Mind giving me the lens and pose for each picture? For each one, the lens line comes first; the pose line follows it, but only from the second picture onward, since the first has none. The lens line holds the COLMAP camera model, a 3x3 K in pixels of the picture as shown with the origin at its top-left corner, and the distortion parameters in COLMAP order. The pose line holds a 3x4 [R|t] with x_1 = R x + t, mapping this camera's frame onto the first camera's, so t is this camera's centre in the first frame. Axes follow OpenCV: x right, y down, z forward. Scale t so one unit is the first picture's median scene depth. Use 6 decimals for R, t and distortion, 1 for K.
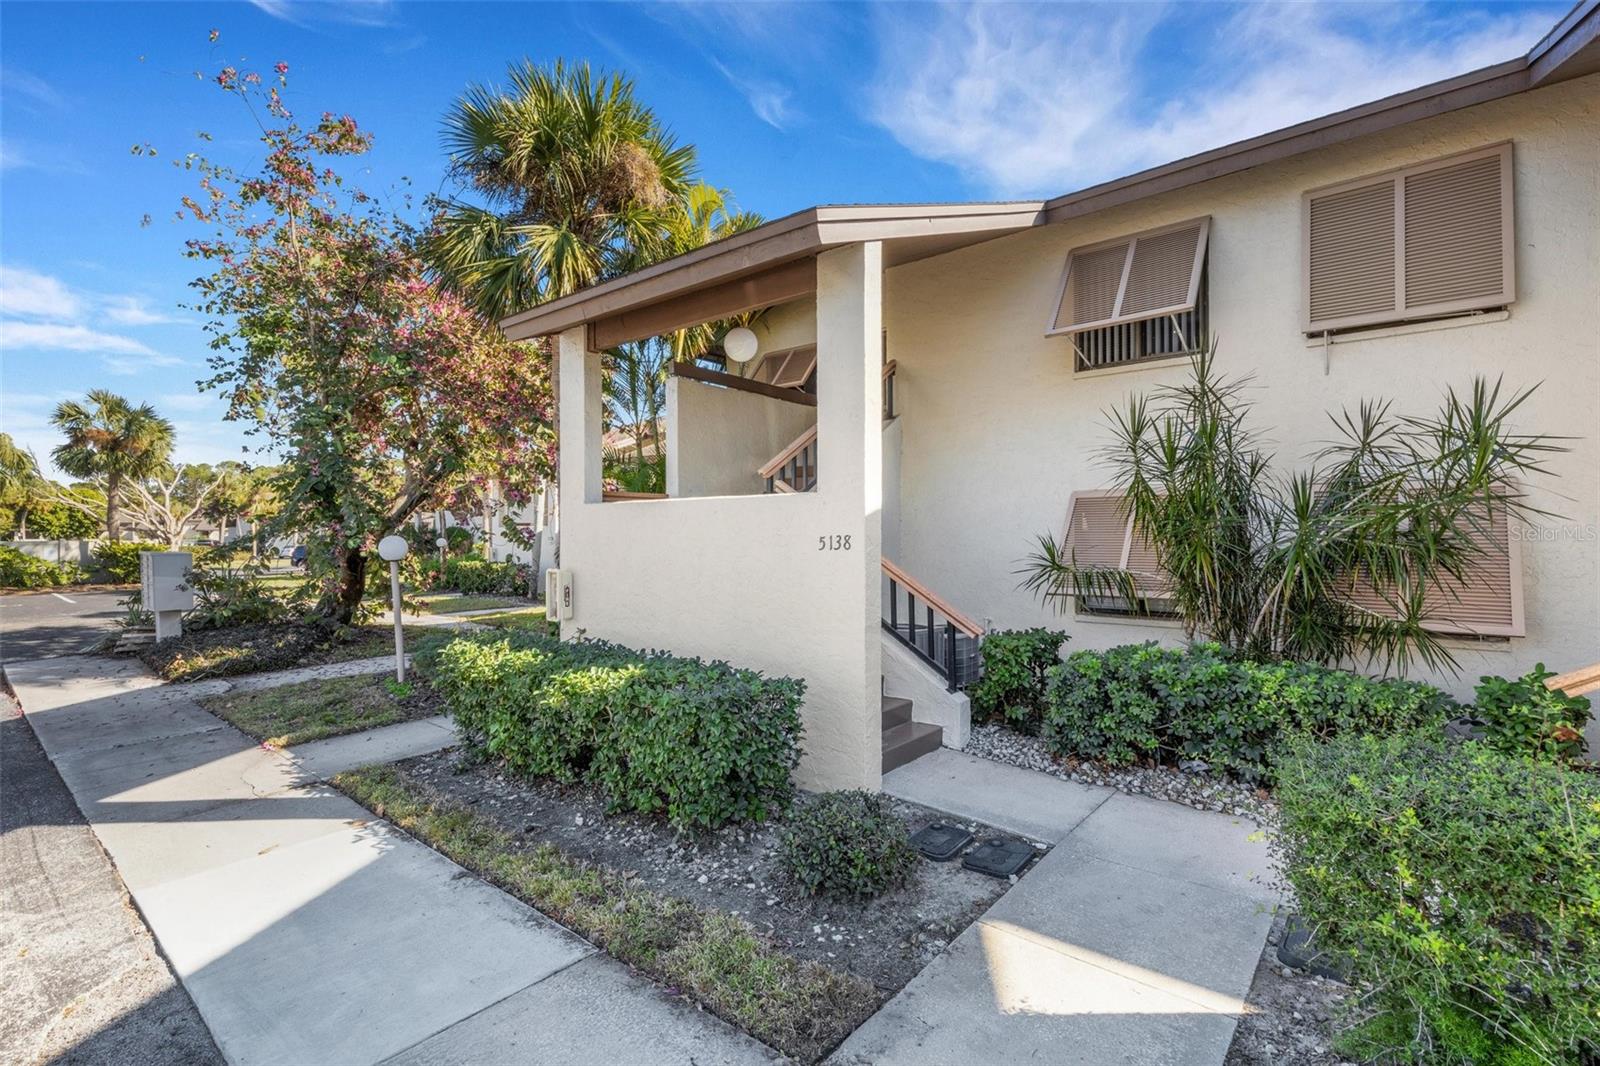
lens RADIAL K [[736.6, 0, 803.7], [0, 736.6, 531.0], [0, 0, 1]] dist [0.010944, 0.000543]
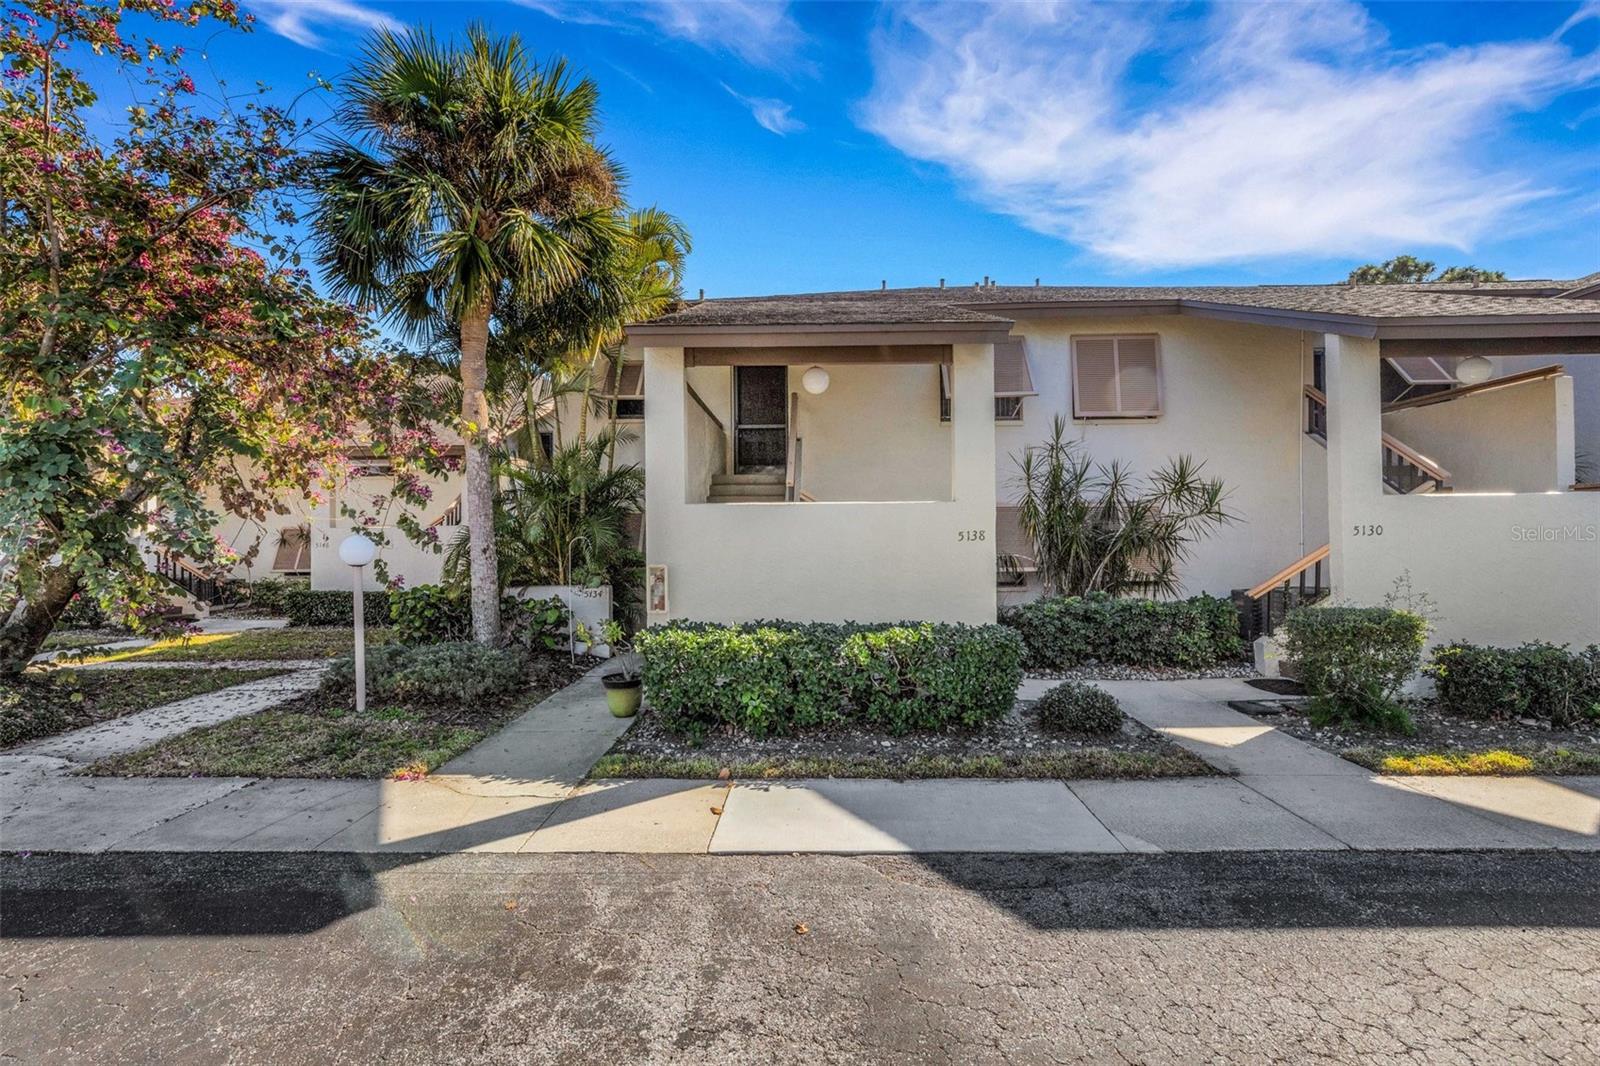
lens RADIAL K [[736.6, 0, 803.7], [0, 736.6, 531.0], [0, 0, 1]] dist [0.010944, 0.000543]
pose [[0.788109, -0.003350, 0.615527, -1.138552], [0.004514, 0.999990, -0.000337, 0.005097], [-0.615520, 0.003044, 0.788116, 0.030648]]
